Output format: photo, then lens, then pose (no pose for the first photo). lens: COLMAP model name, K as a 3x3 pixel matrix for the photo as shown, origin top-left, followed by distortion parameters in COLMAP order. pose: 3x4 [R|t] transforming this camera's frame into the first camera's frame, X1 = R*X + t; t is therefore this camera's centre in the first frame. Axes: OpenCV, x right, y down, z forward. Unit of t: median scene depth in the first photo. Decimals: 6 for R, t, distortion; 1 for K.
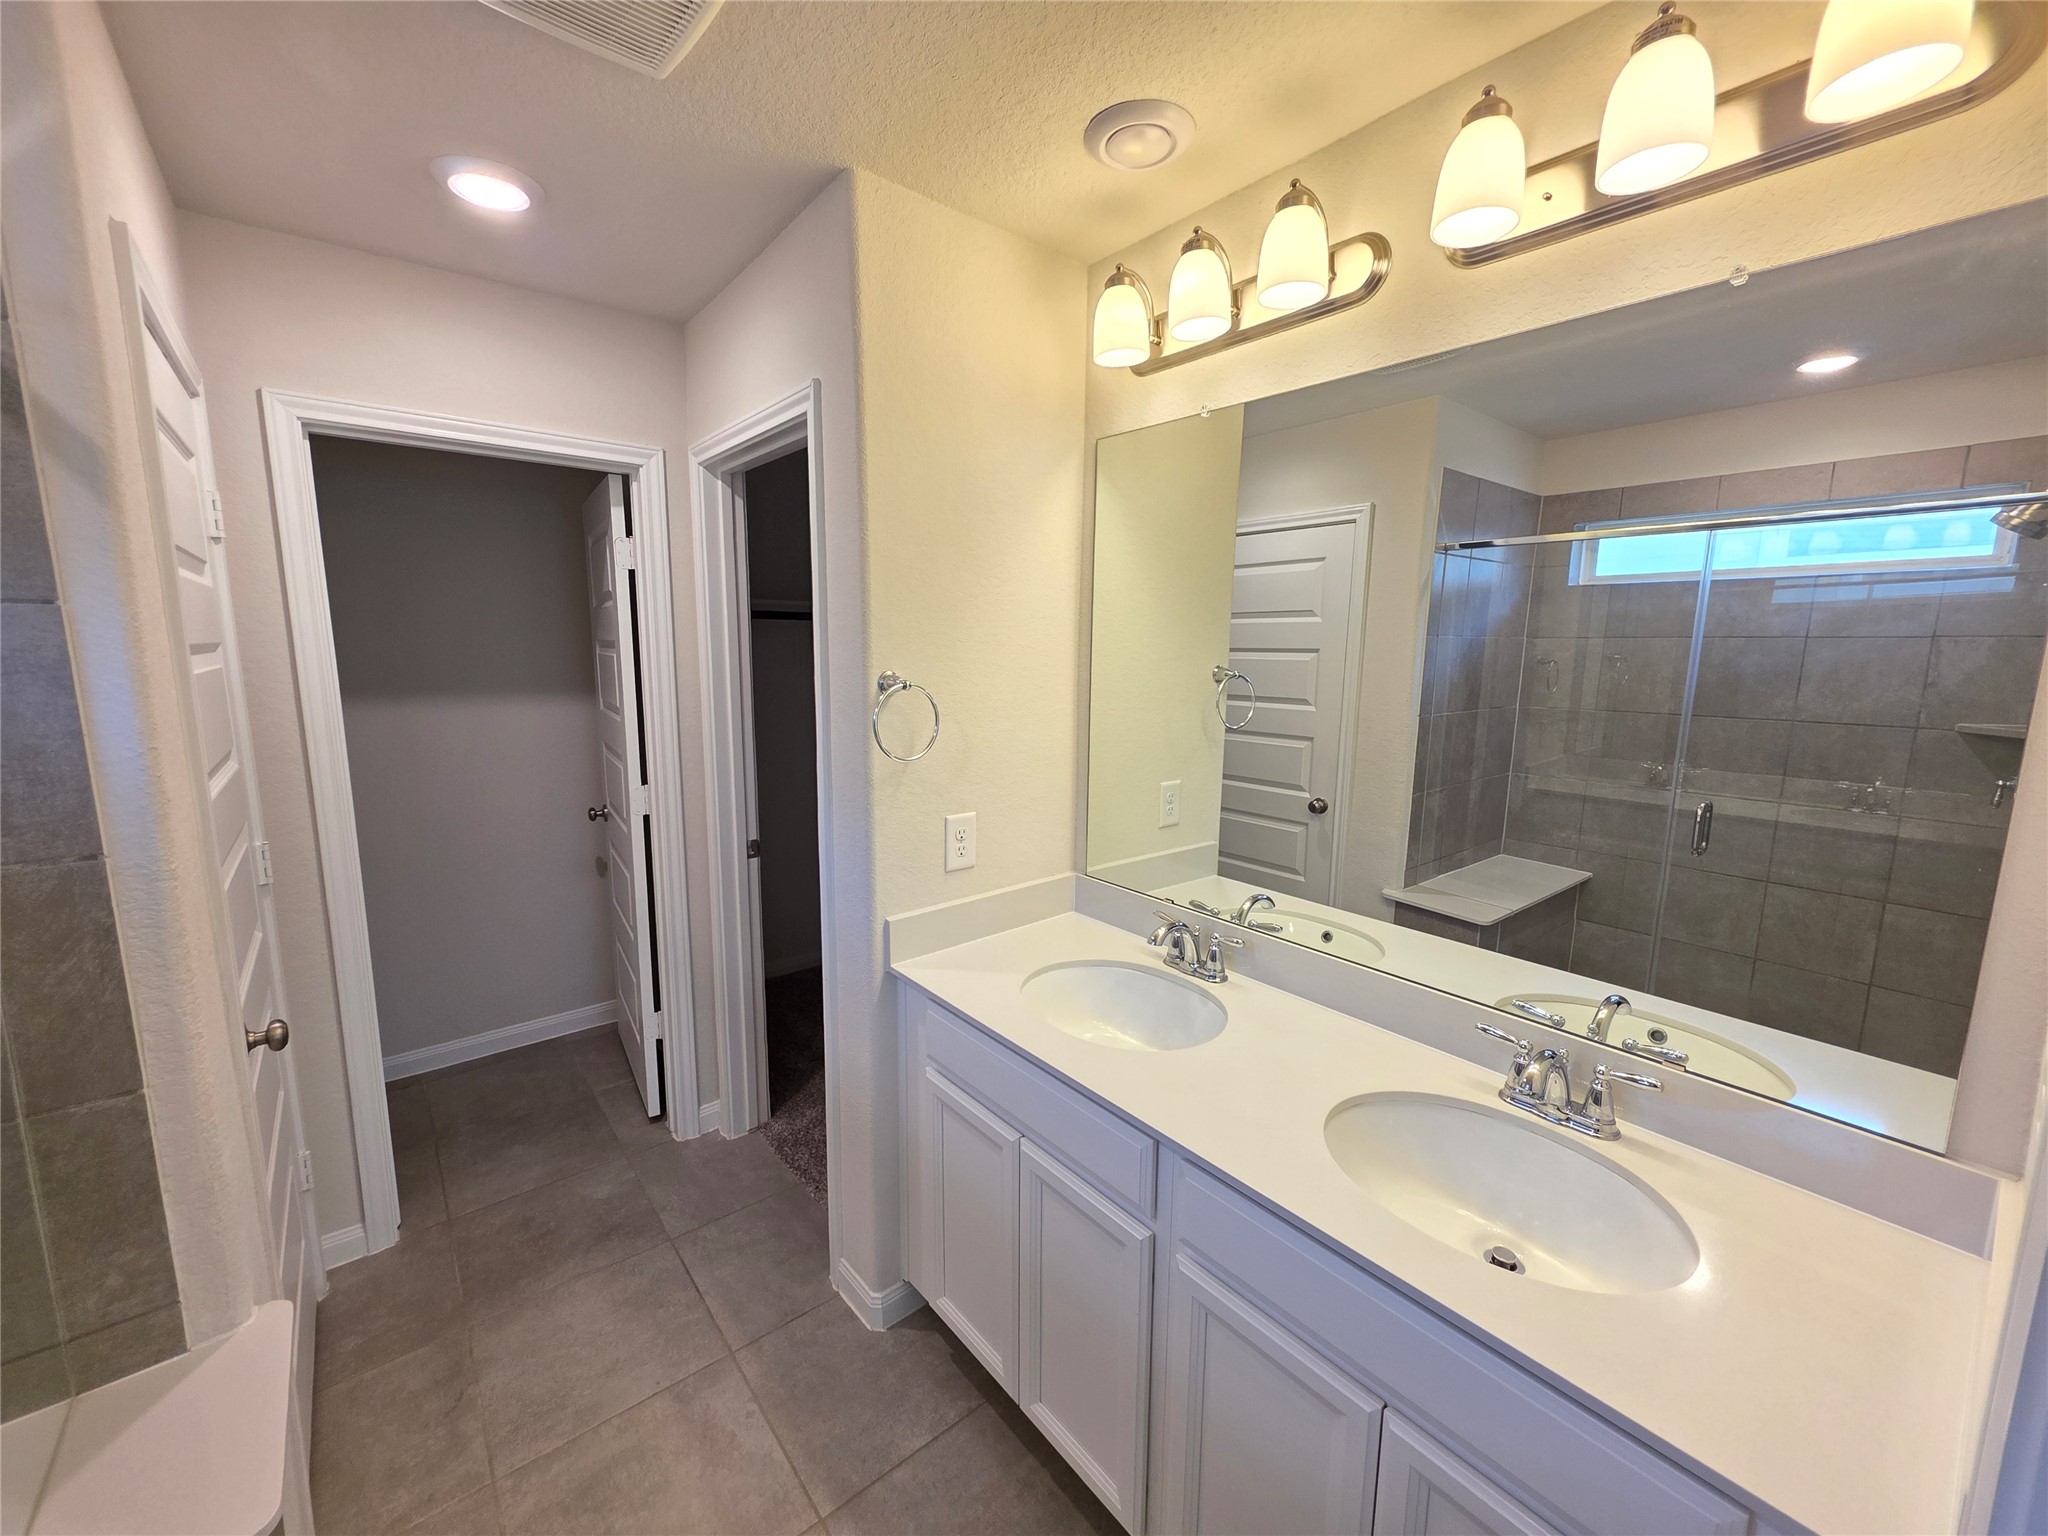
lens RADIAL K [[822.7, 0, 1024.3], [0, 822.7, 767.5], [0, 0, 1]] dist [0.006426, -0.000013]
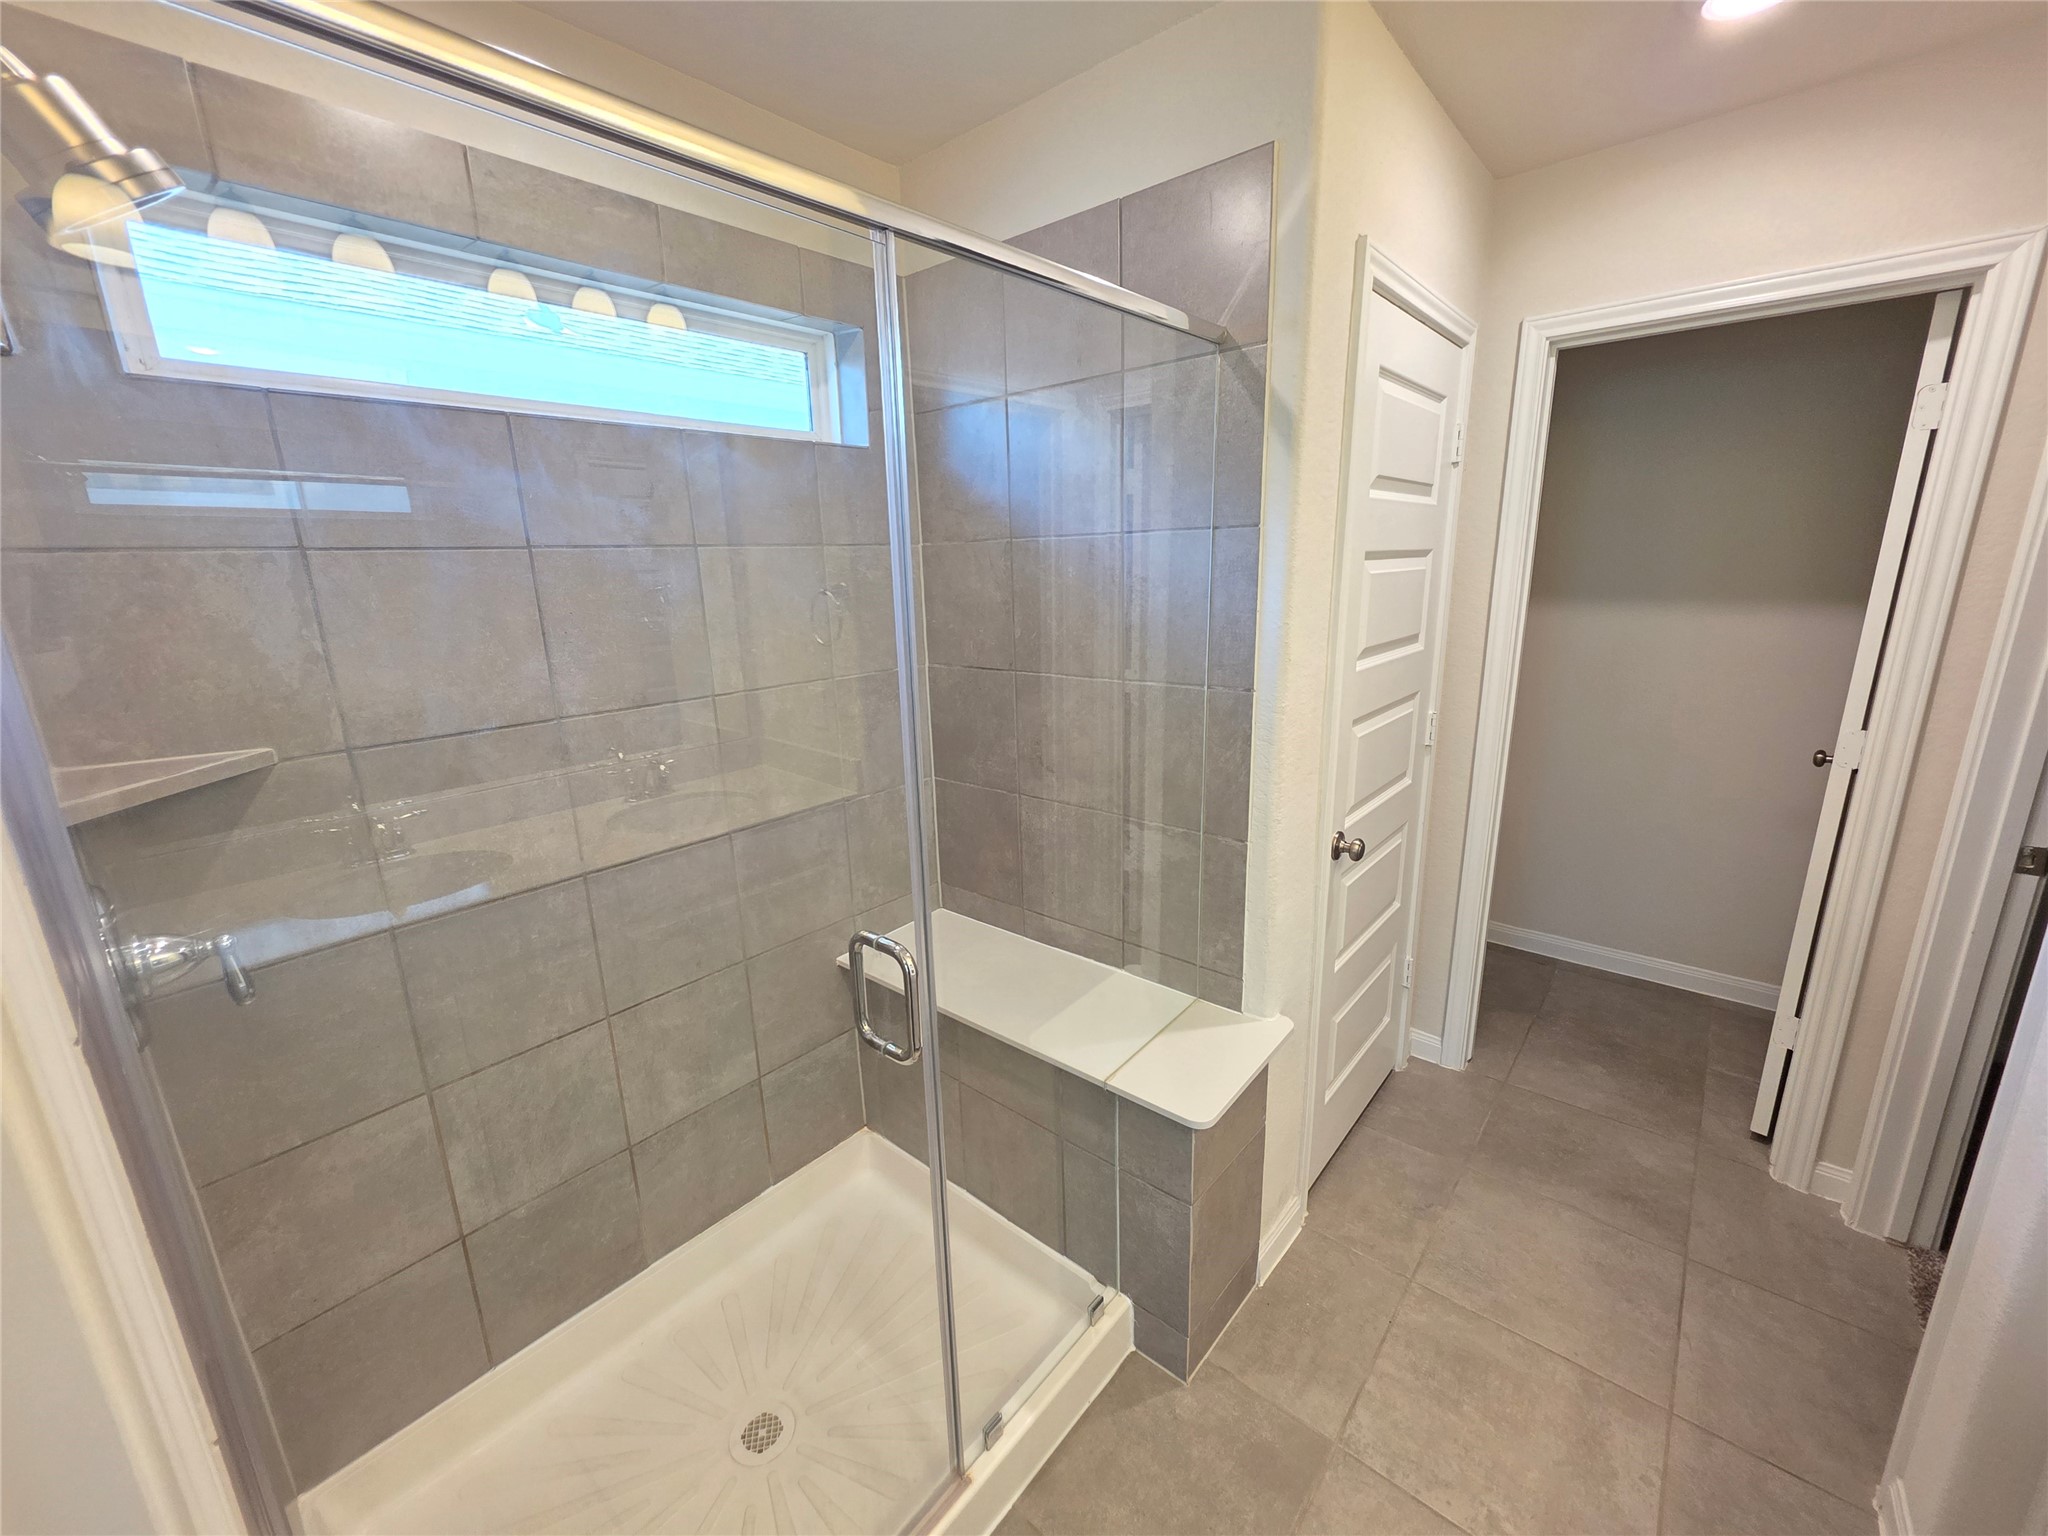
lens RADIAL K [[822.7, 0, 1025.6], [0, 822.7, 767.7], [0, 0, 1]] dist [0.006426, -0.000013]
pose [[0.176853, 0.227743, -0.957526, 0.167758], [-0.123007, 0.970348, 0.208073, -0.011261], [0.976521, 0.080984, 0.199623, 0.139084]]
